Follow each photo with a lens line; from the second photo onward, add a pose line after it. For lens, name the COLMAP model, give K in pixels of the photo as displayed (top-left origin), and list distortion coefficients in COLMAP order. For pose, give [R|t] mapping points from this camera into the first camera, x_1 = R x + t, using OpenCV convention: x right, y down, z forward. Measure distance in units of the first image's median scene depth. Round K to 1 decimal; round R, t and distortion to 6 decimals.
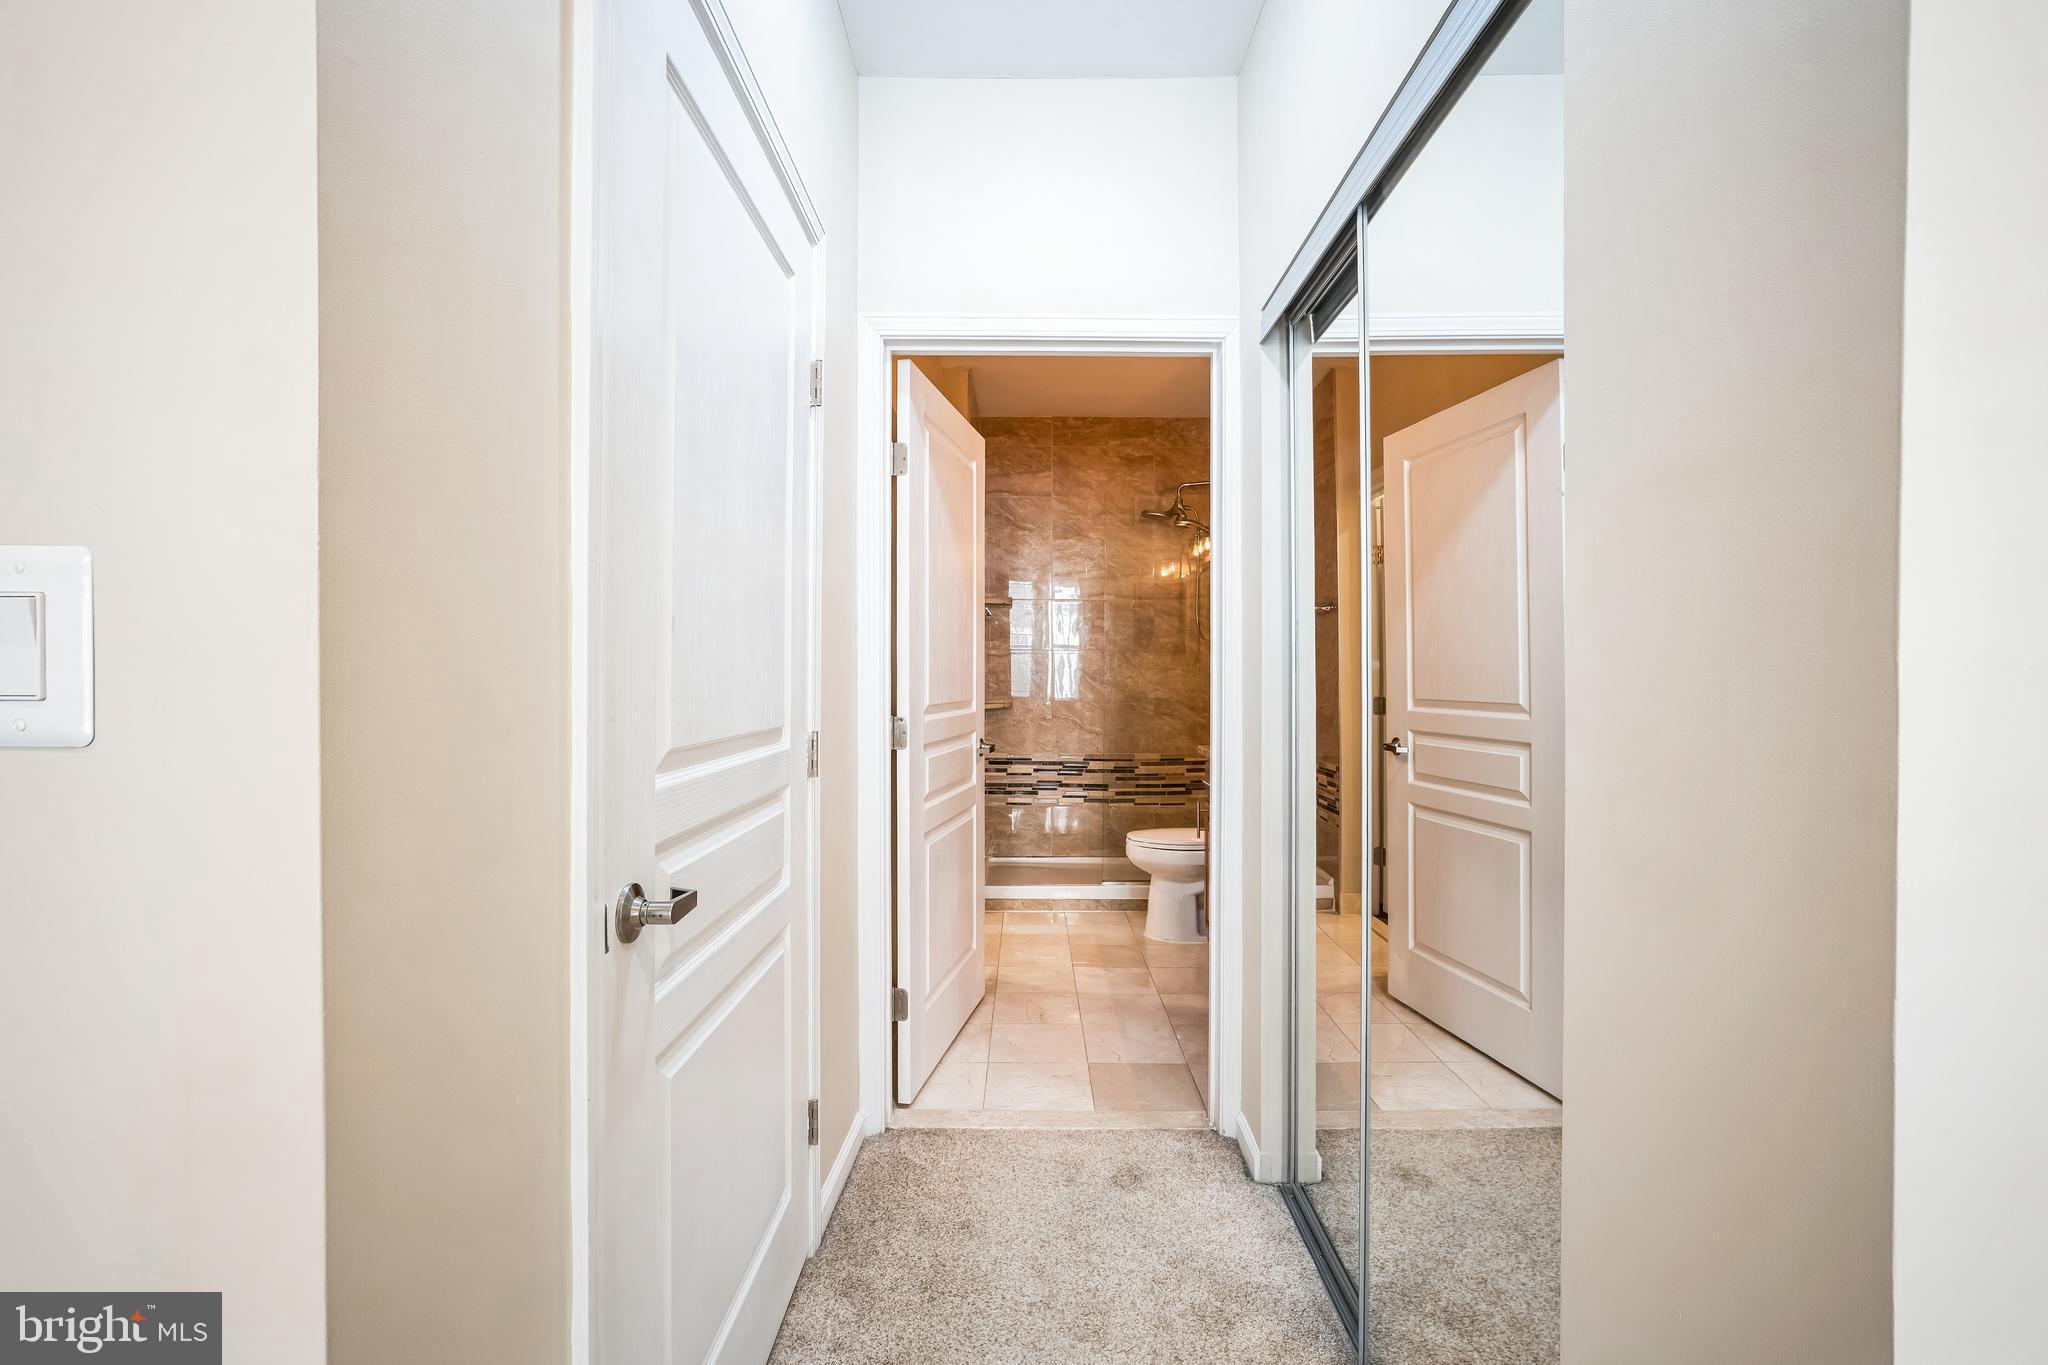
lens RADIAL K [[873.6, 0, 1024.7], [0, 873.6, 667.6], [0, 0, 1]] dist [-0.038891, 0.016742]
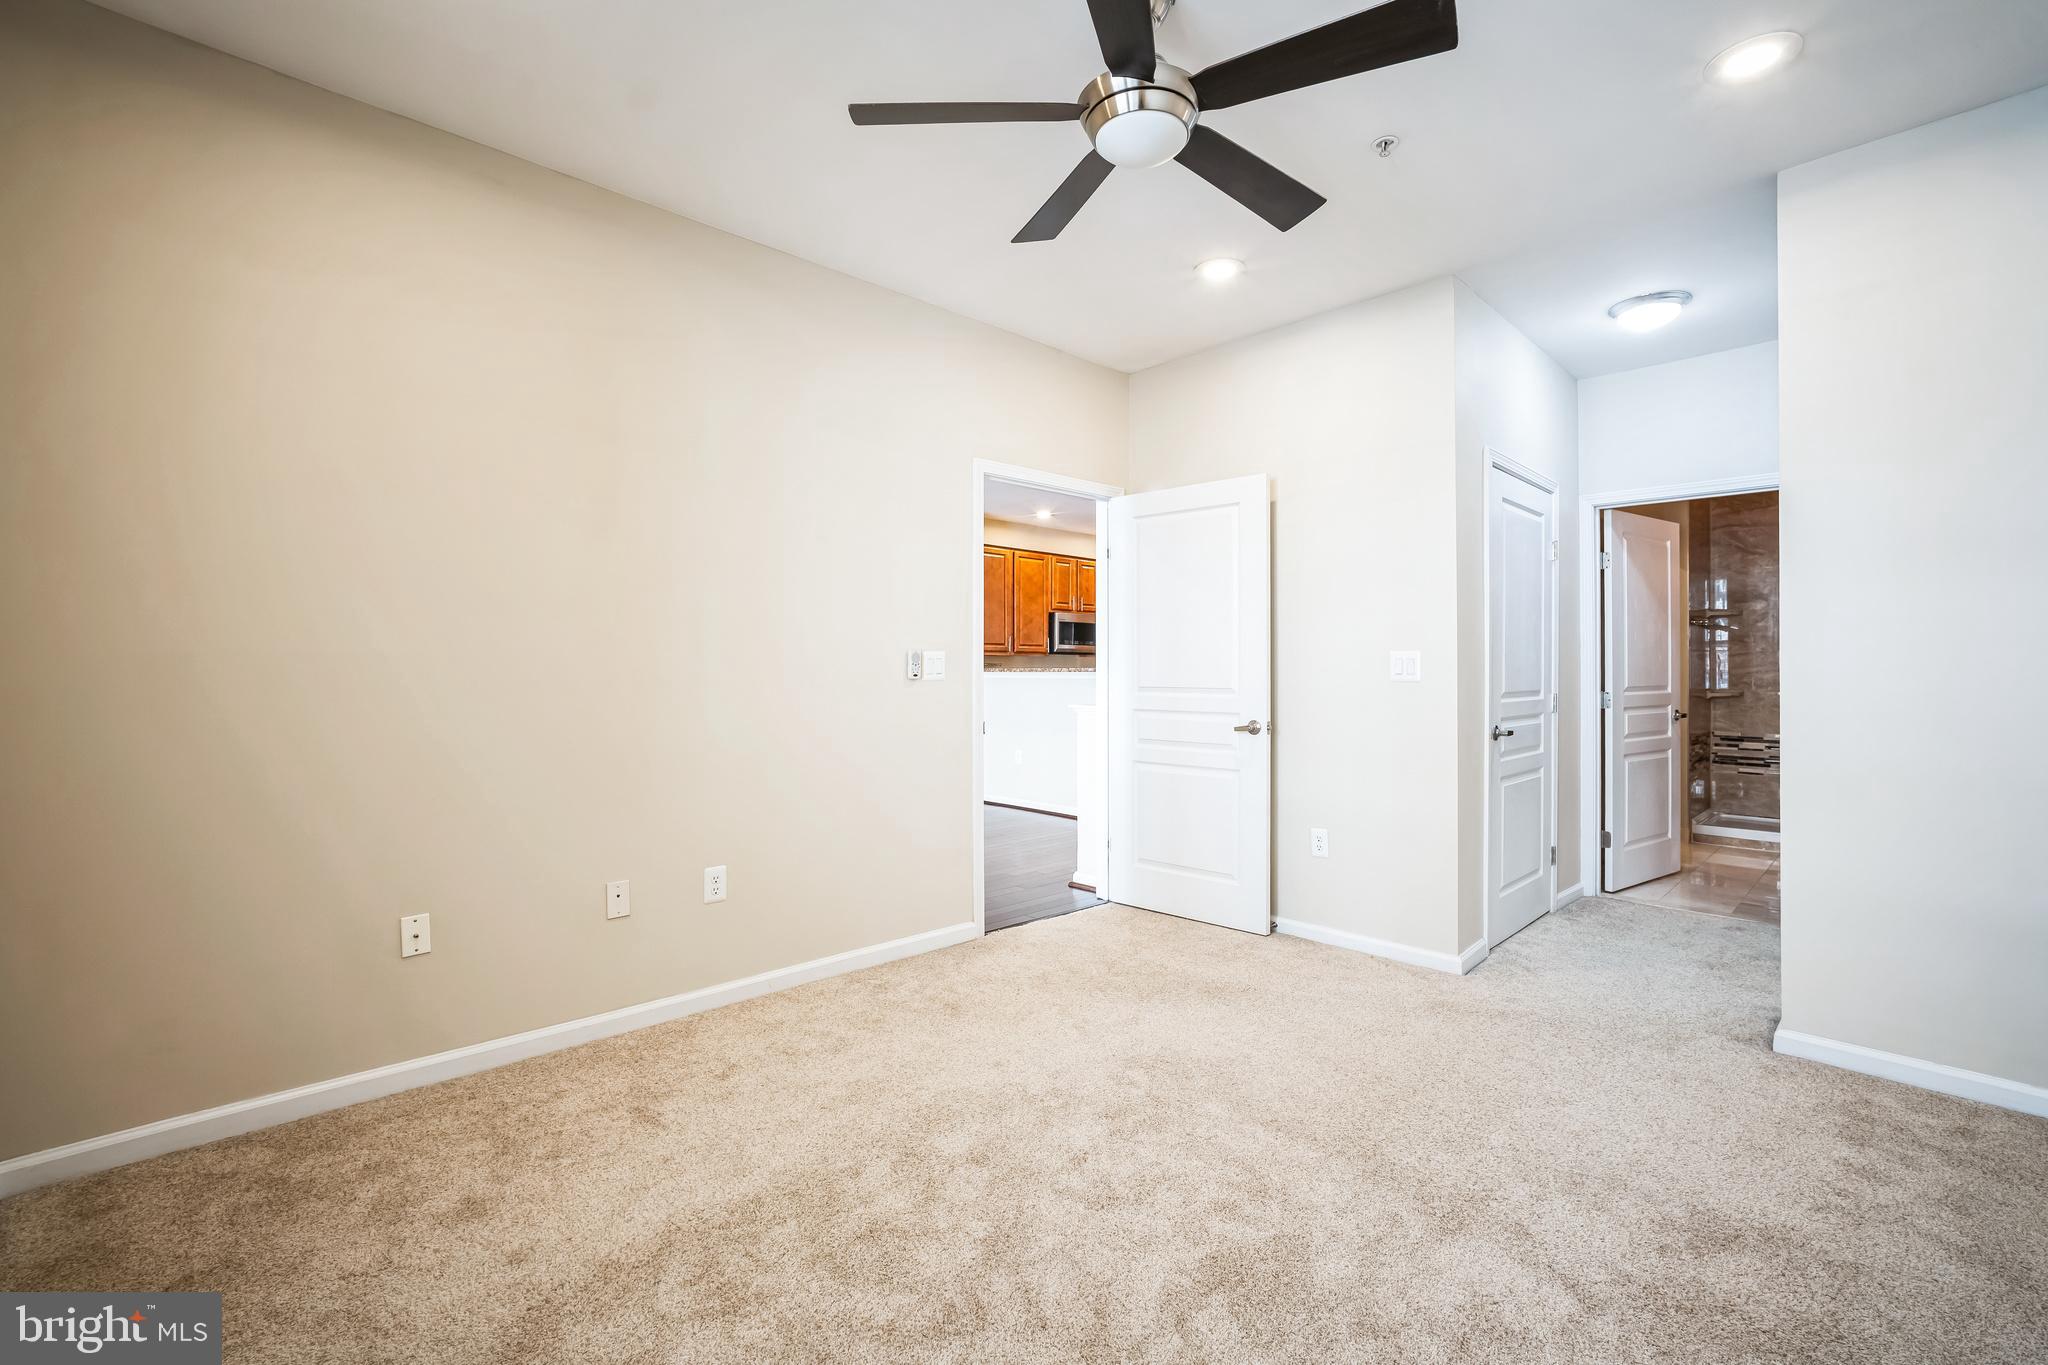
lens RADIAL K [[873.6, 0, 1024.7], [0, 873.6, 667.6], [0, 0, 1]] dist [-0.038891, 0.016742]
pose [[0.688313, 0.002704, -0.725409, 0.359372], [0.003734, 0.999967, 0.007271, -0.017114], [0.725404, -0.007713, 0.688280, -1.278550]]
